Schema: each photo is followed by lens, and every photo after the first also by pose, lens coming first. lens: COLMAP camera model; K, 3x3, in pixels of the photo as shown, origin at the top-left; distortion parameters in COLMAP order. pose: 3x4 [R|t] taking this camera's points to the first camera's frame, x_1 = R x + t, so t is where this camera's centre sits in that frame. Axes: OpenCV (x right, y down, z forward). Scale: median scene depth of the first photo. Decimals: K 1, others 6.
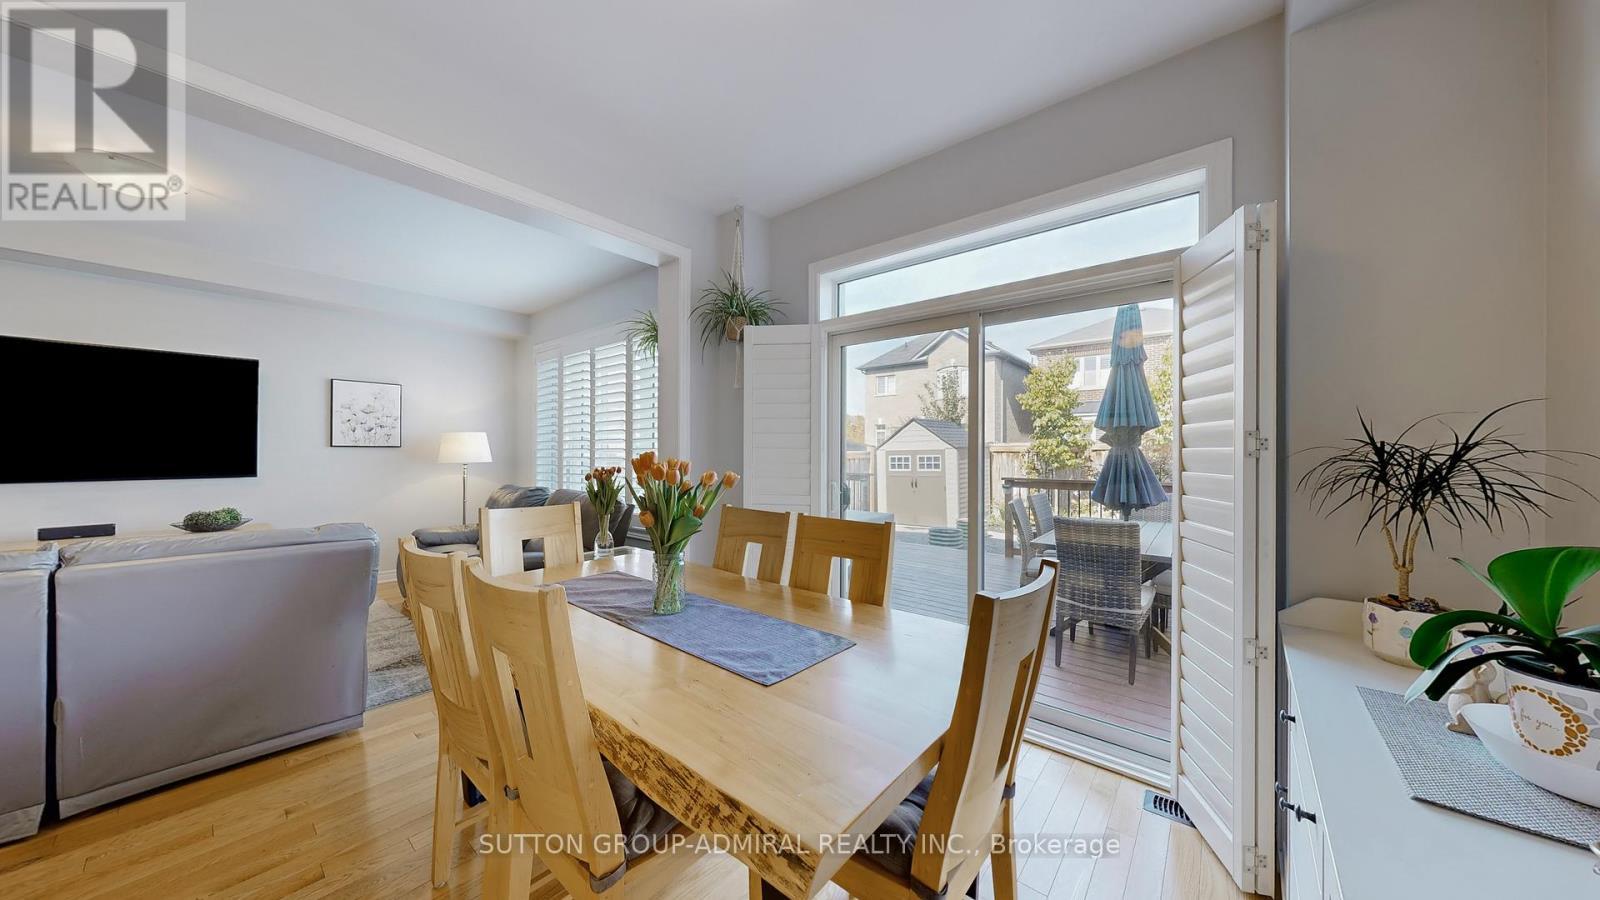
lens RADIAL K [[517.1, 0, 798.5], [0, 517.1, 449.1], [0, 0, 1]] dist [-0.001079, 0.000143]
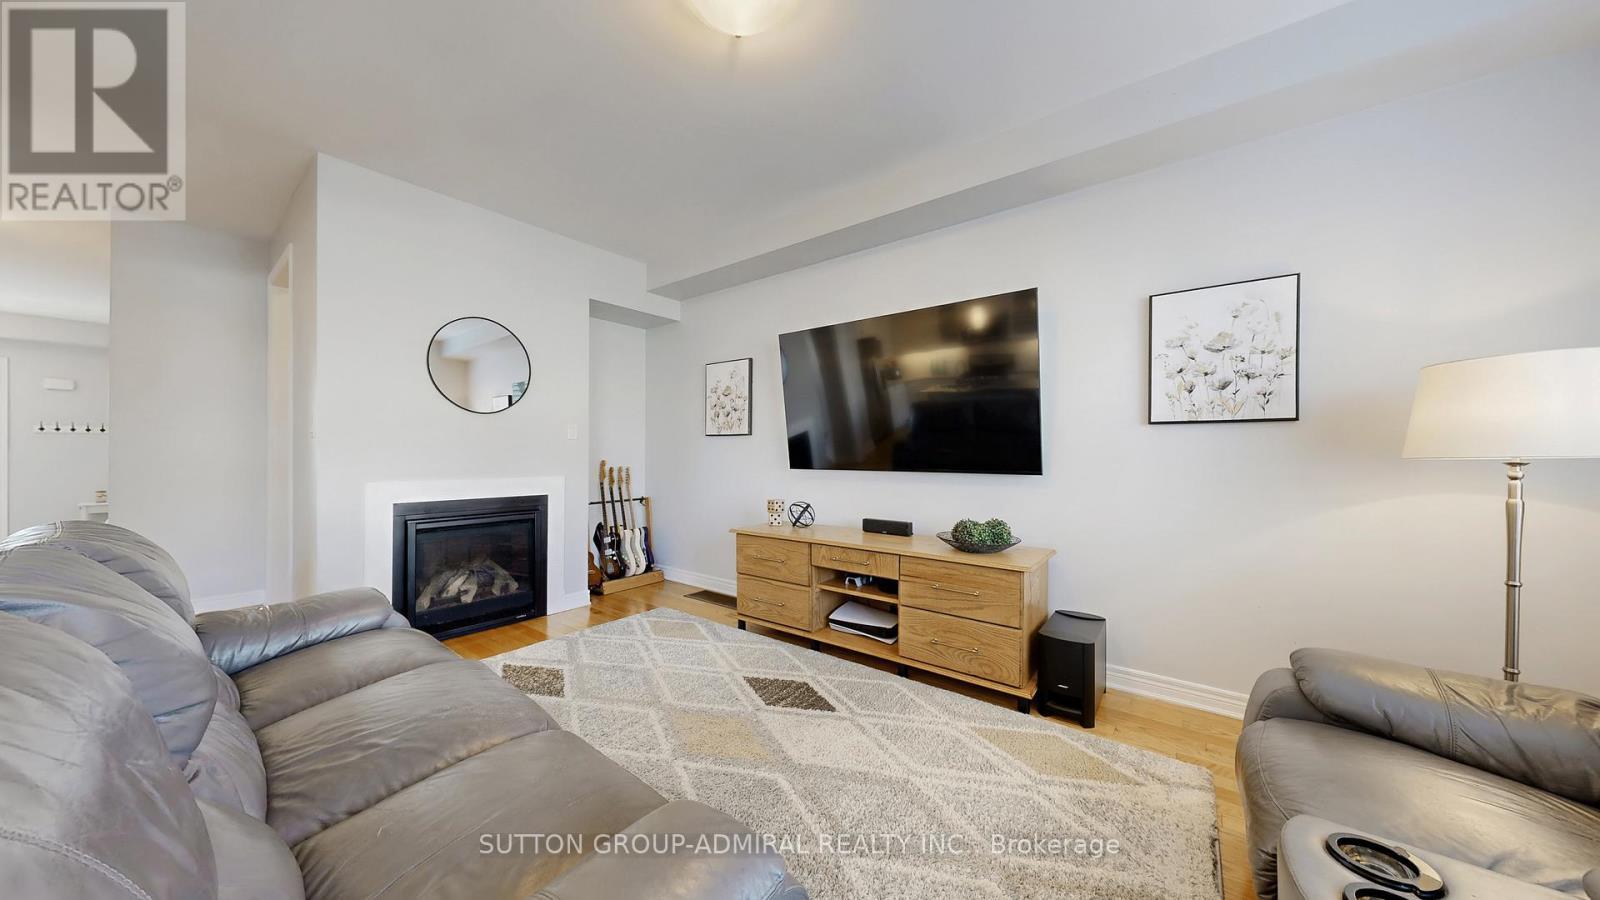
lens RADIAL K [[517.1, 0, 783.9], [0, 517.1, 448.1], [0, 0, 1]] dist [-0.001079, 0.000143]
pose [[0.023952, -0.001750, -0.999712, -0.380352], [0.005651, 0.999983, -0.001616, 0.018293], [0.999697, -0.005611, 0.023961, 0.606139]]
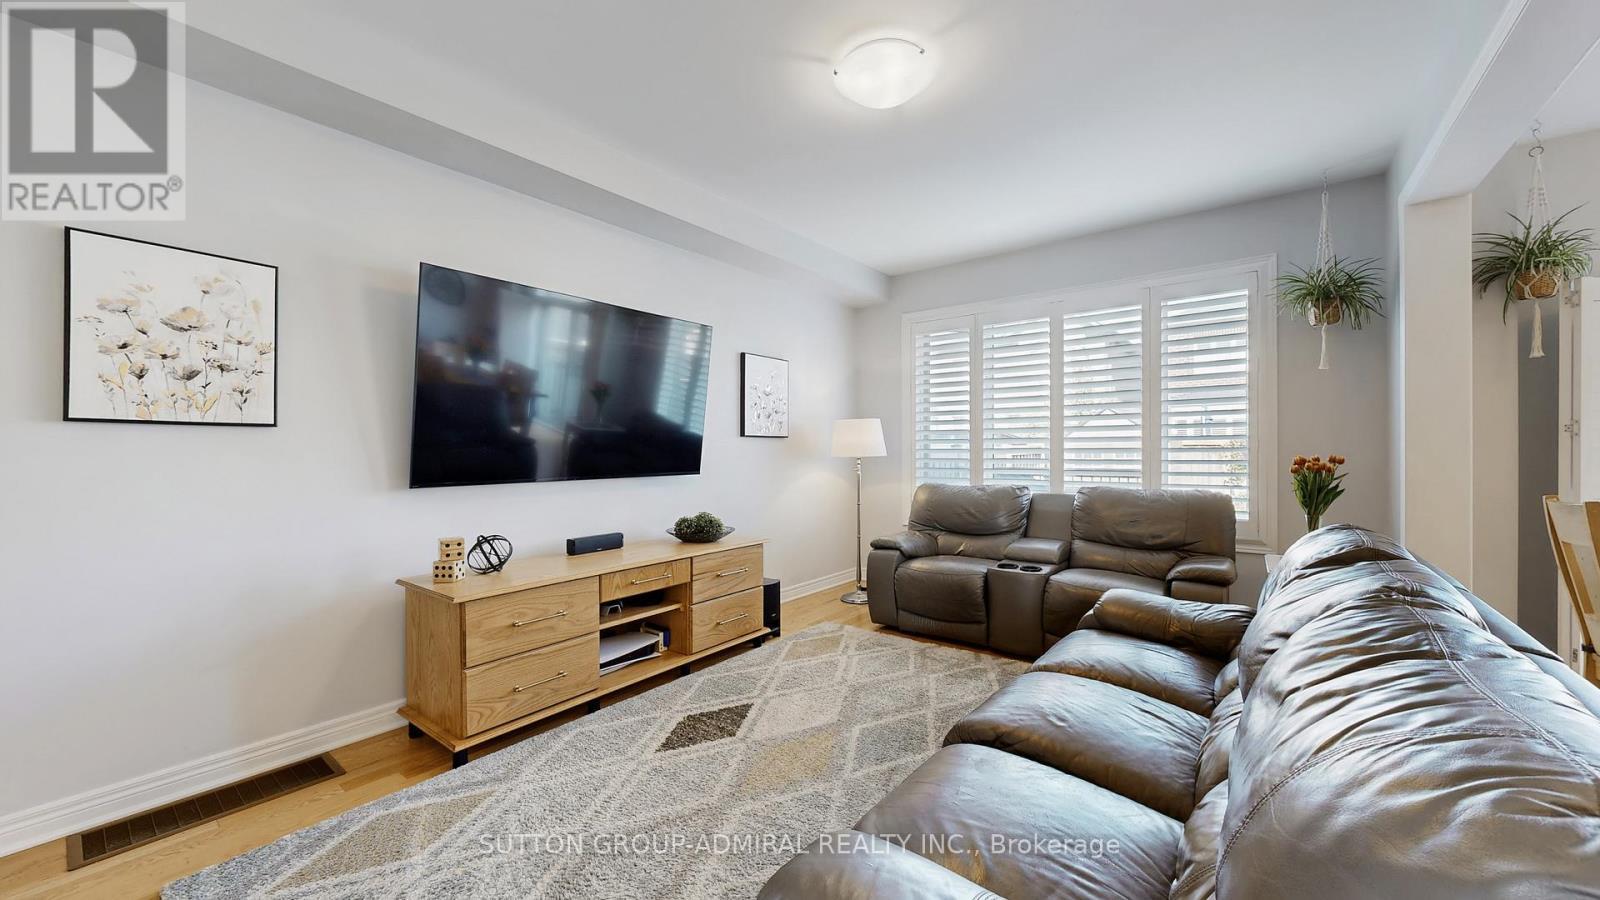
lens RADIAL K [[600.2, 0, 792.7], [0, 600.2, 451.0], [0, 0, 1]] dist [0.006128, -0.000473]
pose [[0.999258, -0.004791, 0.038213, -0.855936], [0.004583, 0.999974, 0.005518, 0.012648], [-0.038238, -0.005339, 0.999254, 0.062886]]
